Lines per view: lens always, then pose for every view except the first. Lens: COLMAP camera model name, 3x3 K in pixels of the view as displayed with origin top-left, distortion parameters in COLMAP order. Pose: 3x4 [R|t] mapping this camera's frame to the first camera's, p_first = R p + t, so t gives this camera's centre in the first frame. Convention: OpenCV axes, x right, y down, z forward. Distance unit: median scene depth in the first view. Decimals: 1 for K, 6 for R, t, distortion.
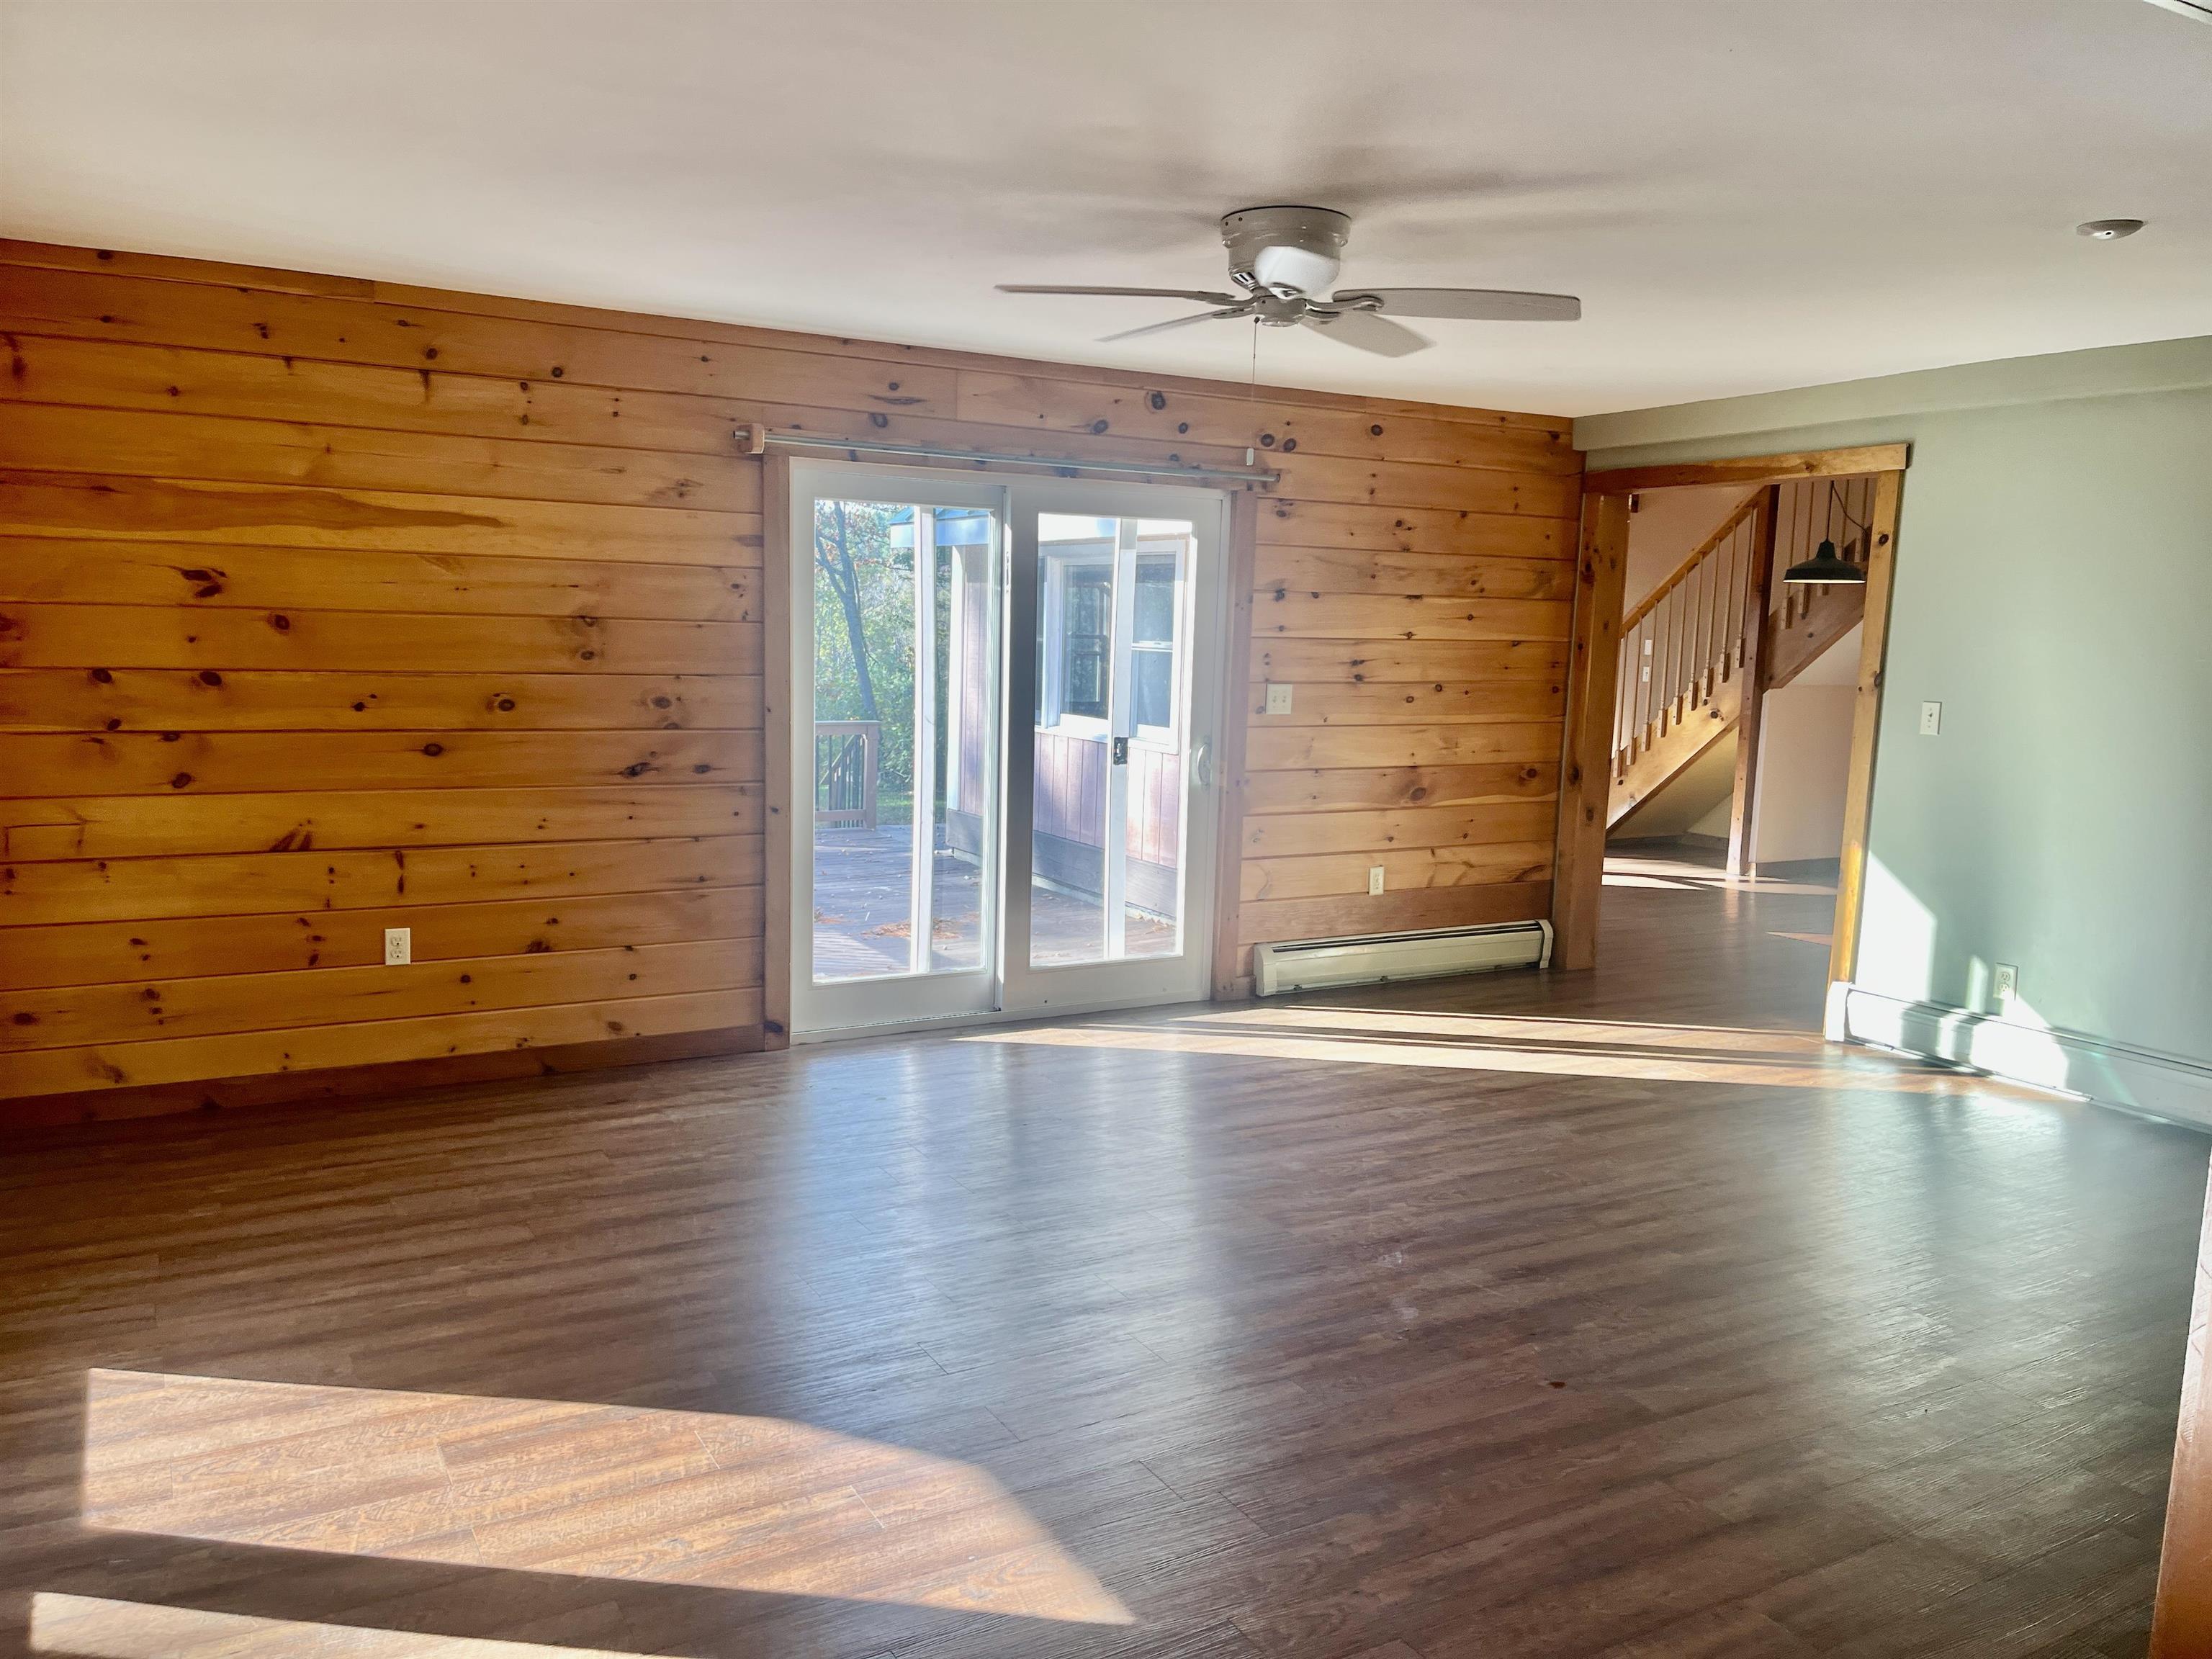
lens RADIAL K [[1664.7, 0, 1106.0], [0, 1664.7, 829.5], [0, 0, 1]] dist [0.091304, -0.133445]
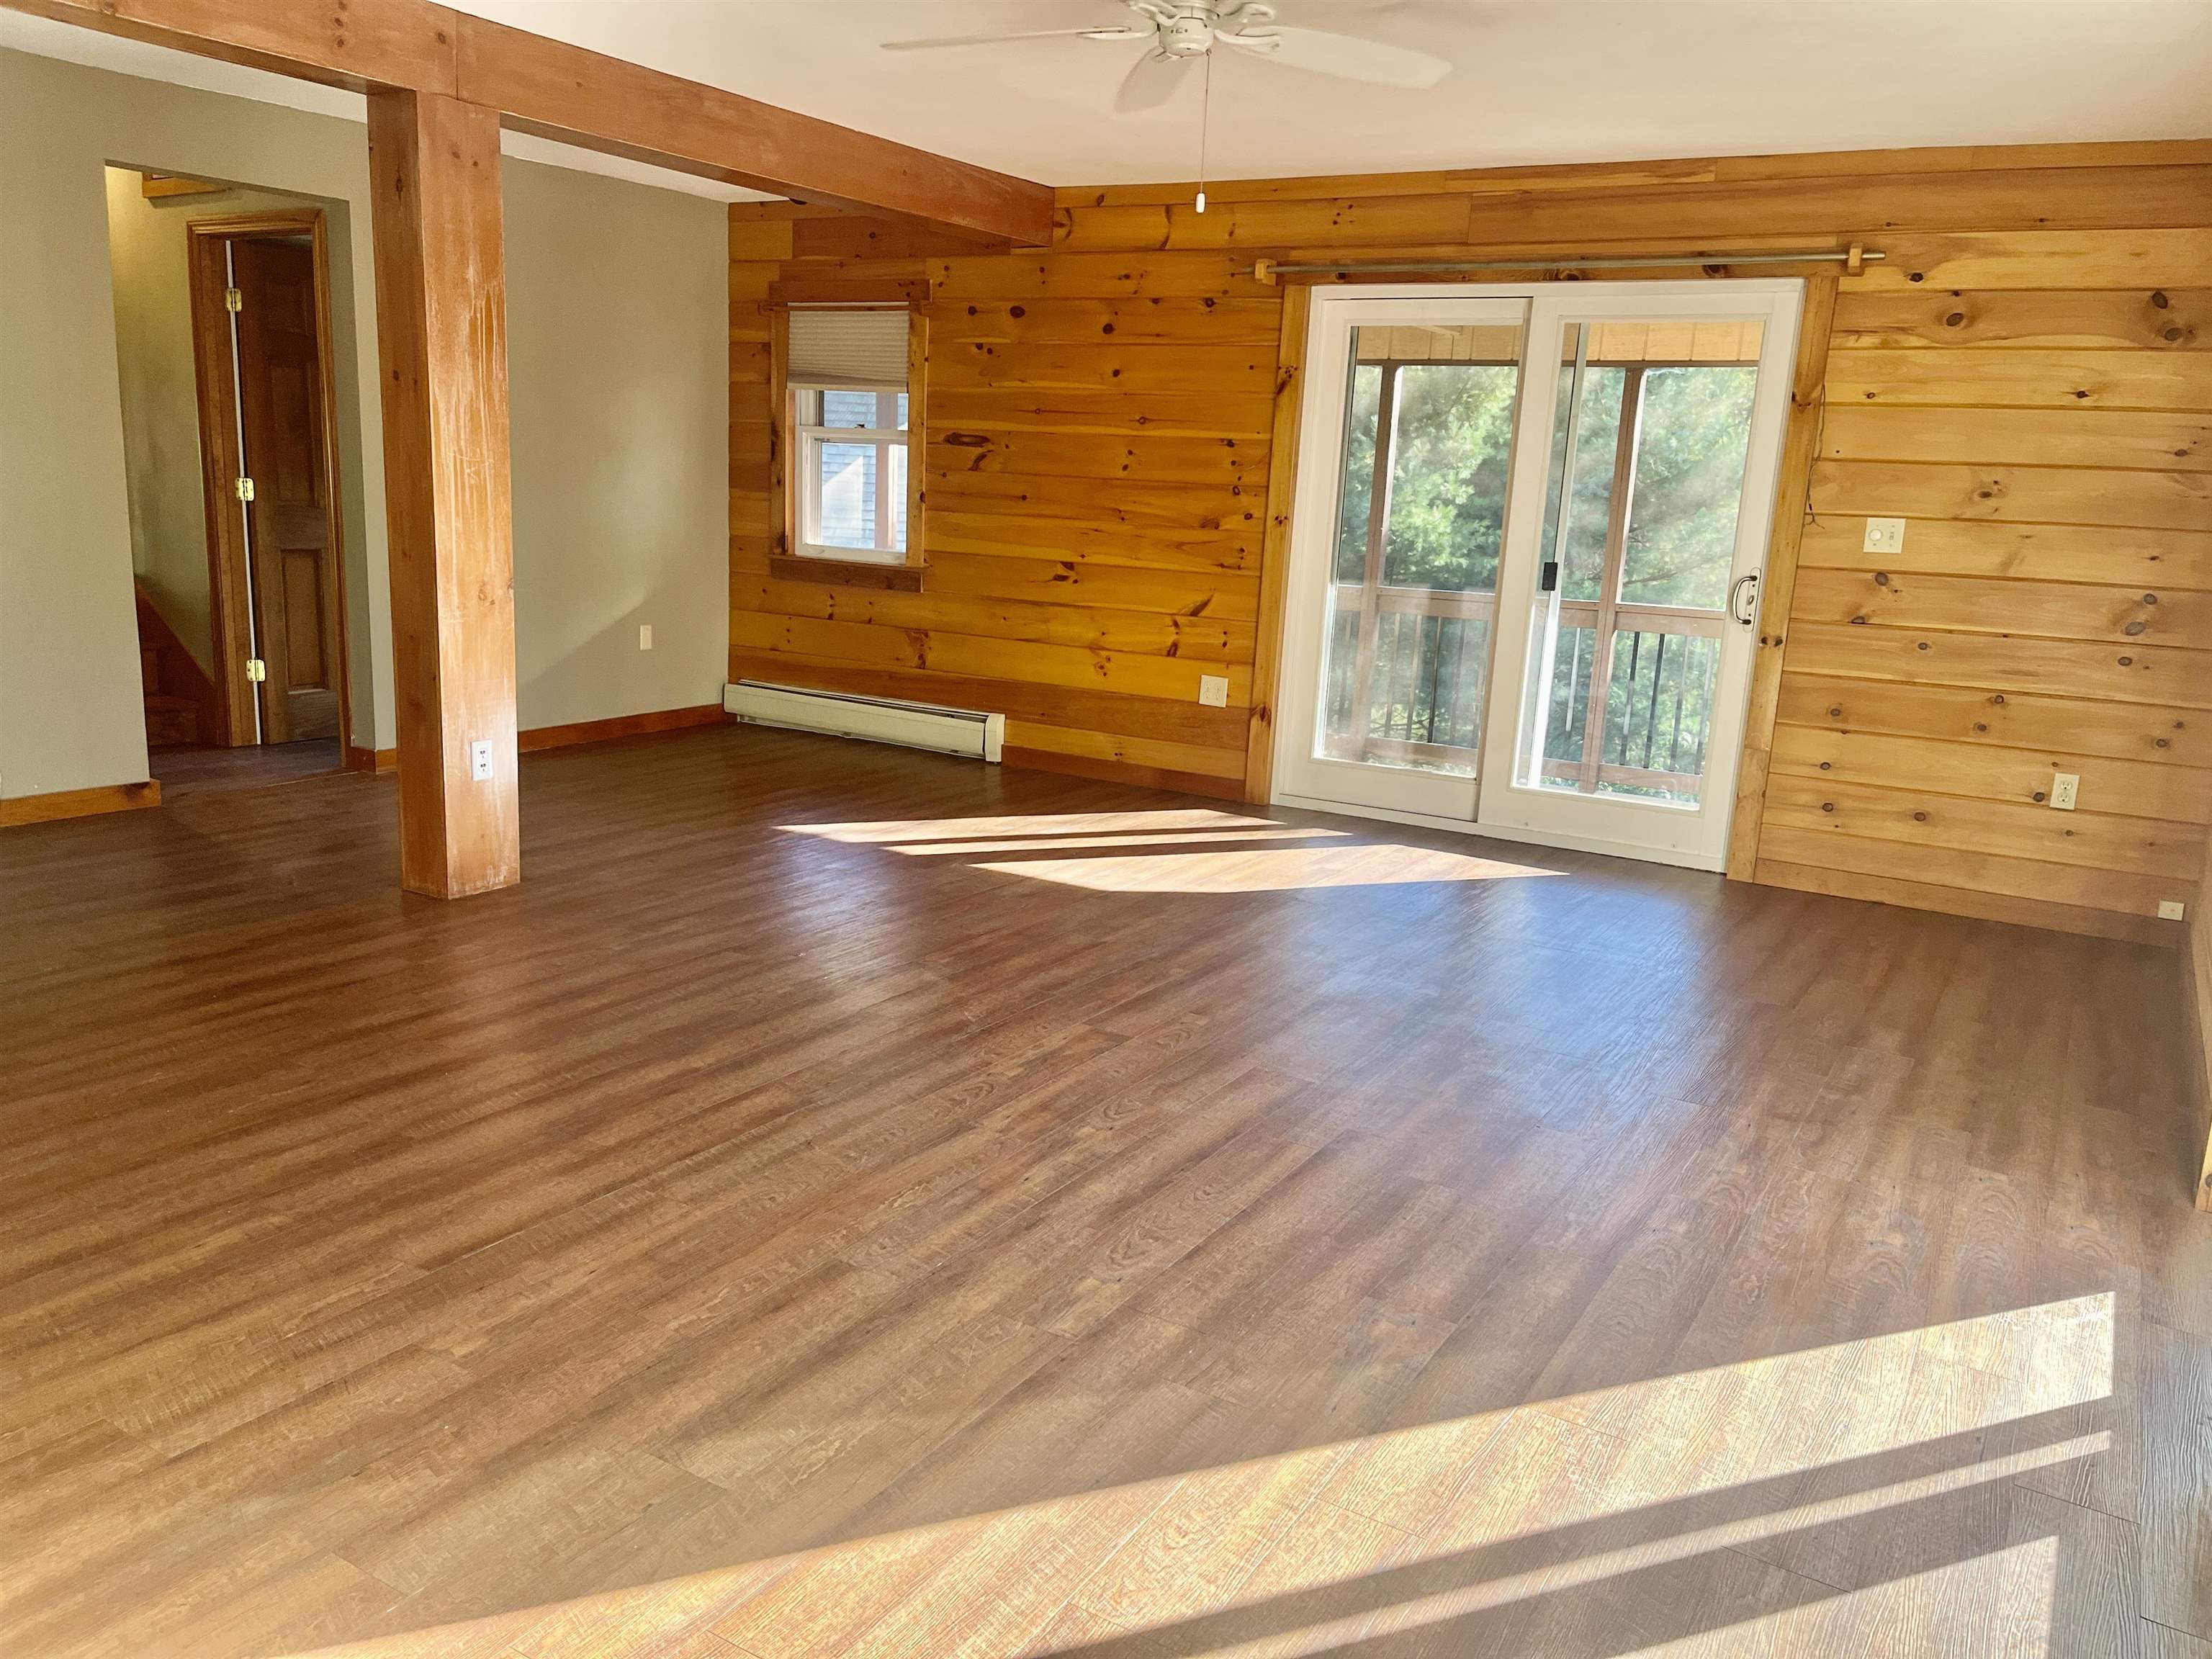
lens RADIAL K [[1664.7, 0, 1106.0], [0, 1664.7, 829.5], [0, 0, 1]] dist [0.091304, -0.133445]
pose [[-0.871469, 0.029395, -0.489570, 0.470008], [-0.132381, 0.947055, 0.292511, -0.124936], [0.472248, 0.319724, -0.821437, 1.450684]]
